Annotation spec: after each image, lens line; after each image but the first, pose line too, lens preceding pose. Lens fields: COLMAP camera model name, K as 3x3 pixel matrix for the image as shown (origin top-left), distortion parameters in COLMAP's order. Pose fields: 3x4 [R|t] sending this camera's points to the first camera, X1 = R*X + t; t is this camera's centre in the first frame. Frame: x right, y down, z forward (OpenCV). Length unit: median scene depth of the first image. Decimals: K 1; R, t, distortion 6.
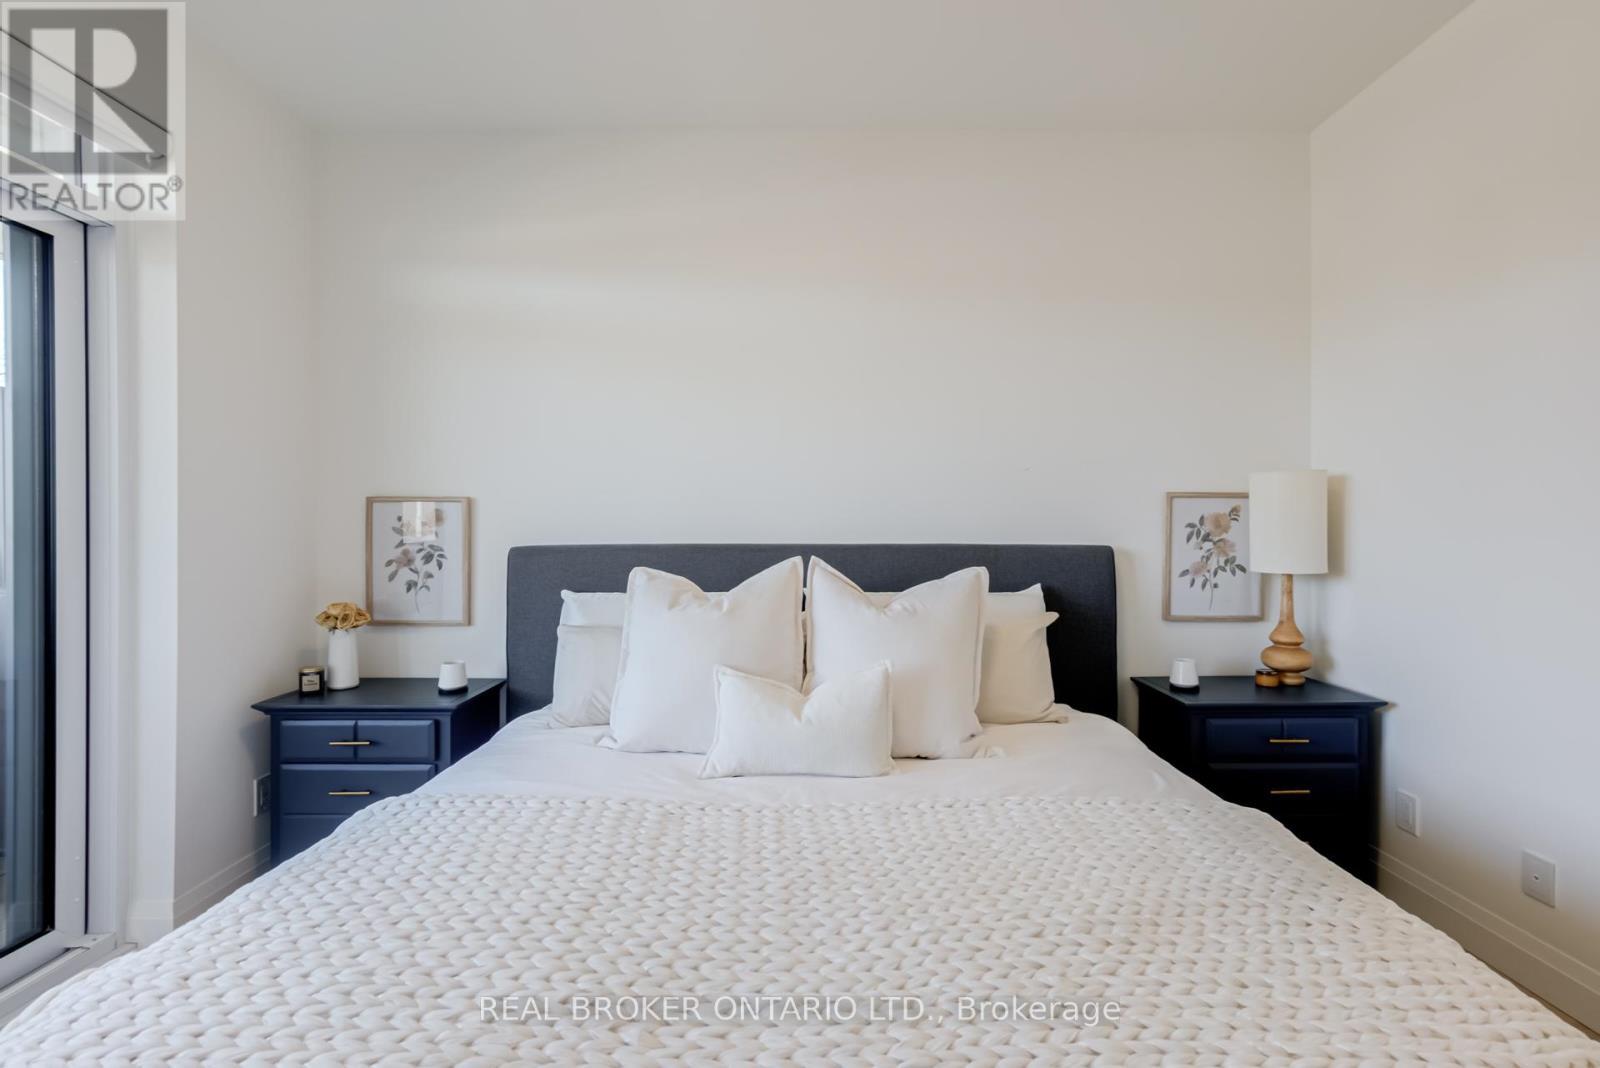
lens RADIAL K [[716.8, 0, 799.5], [0, 716.8, 526.5], [0, 0, 1]] dist [-0.003217, -0.000246]
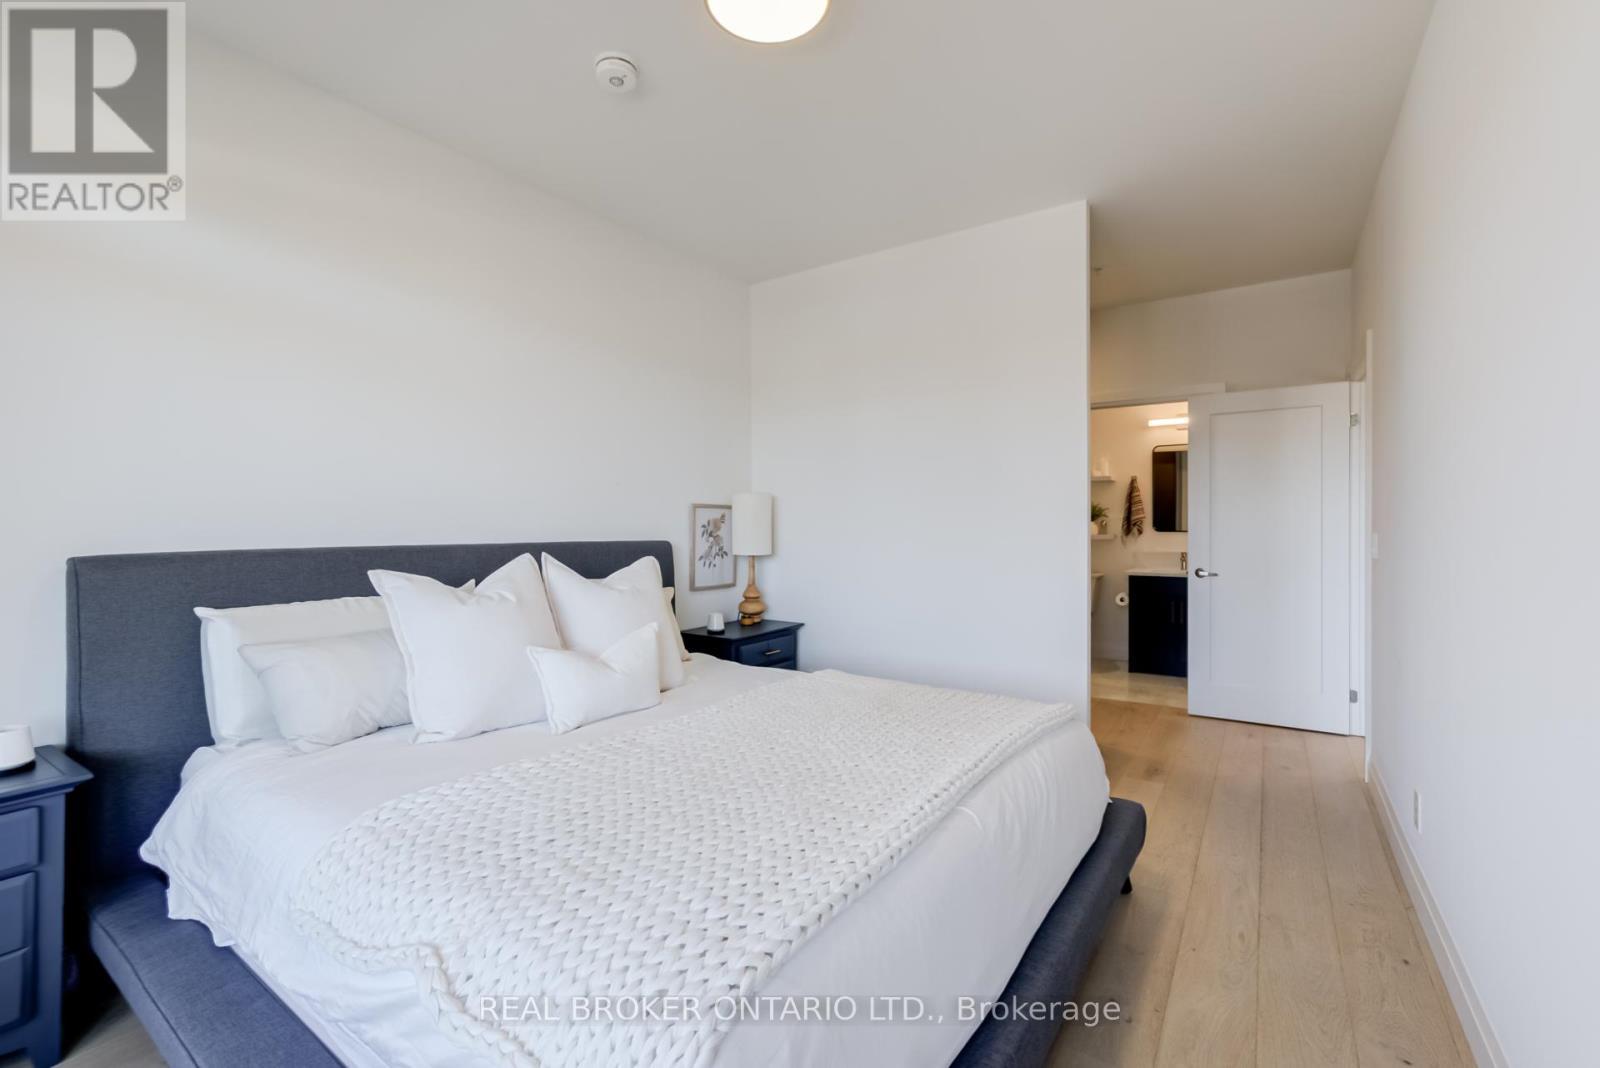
lens RADIAL K [[716.8, 0, 791.9], [0, 716.8, 530.8], [0, 0, 1]] dist [-0.003217, -0.000246]
pose [[0.571521, -0.006726, 0.820560, -0.614229], [0.000874, 0.999971, 0.007587, -0.003273], [-0.820587, -0.003619, 0.571510, -0.015257]]
